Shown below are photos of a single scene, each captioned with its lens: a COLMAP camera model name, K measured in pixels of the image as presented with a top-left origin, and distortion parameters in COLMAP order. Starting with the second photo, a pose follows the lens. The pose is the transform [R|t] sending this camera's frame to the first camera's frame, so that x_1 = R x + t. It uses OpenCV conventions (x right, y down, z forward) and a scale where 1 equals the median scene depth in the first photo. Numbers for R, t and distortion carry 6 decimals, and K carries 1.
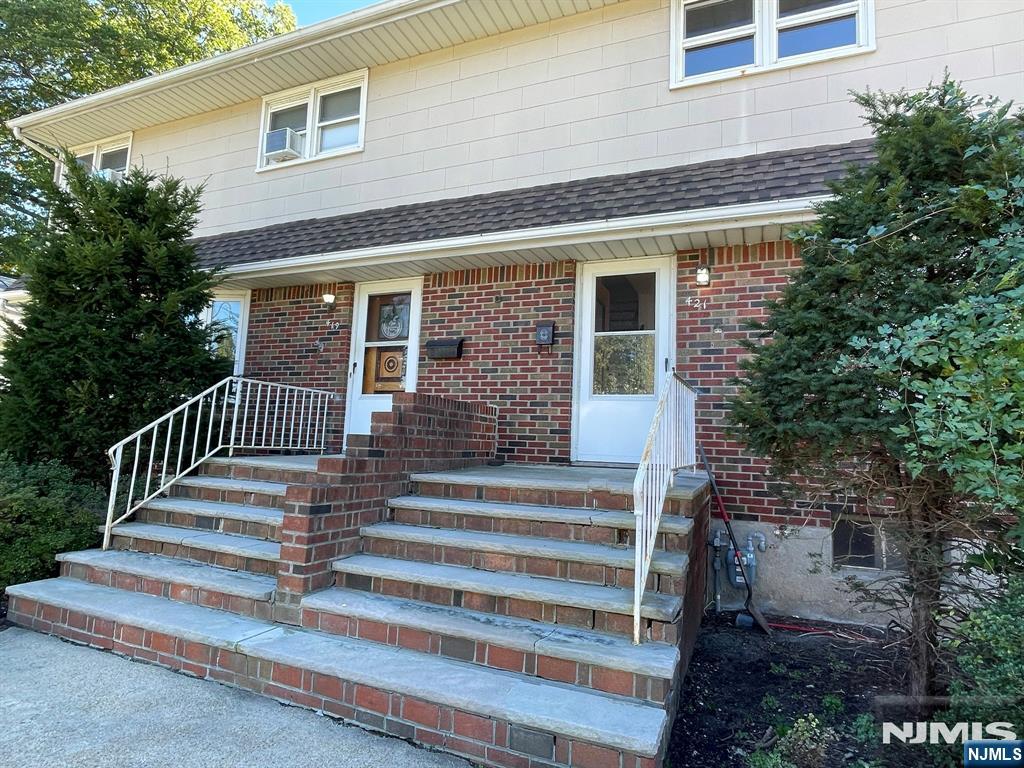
lens RADIAL K [[590.3, 0, 512.7], [0, 590.3, 370.3], [0, 0, 1]] dist [-0.003170, -0.000668]
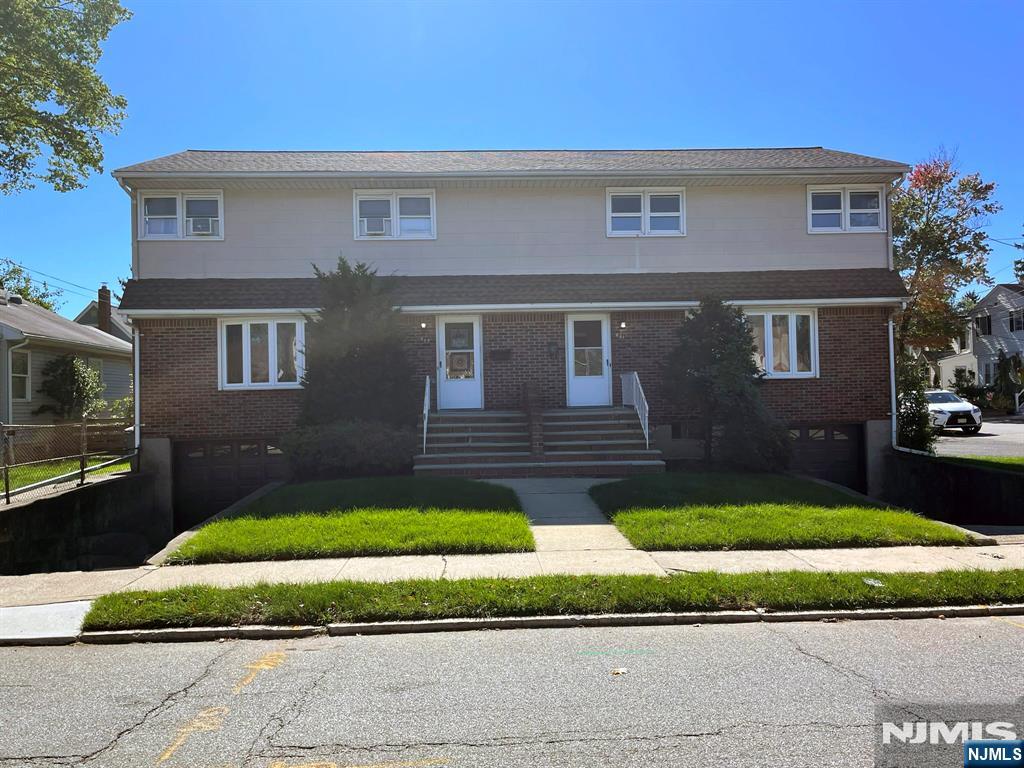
lens RADIAL K [[785.3, 0, 512.0], [0, 785.3, 384.0], [0, 0, 1]] dist [0.007723, 0.002057]
pose [[0.895286, -0.044327, 0.443281, -1.369219], [-0.001221, 0.994789, 0.101943, -0.227853], [-0.445490, -0.091809, 0.890567, -1.496945]]
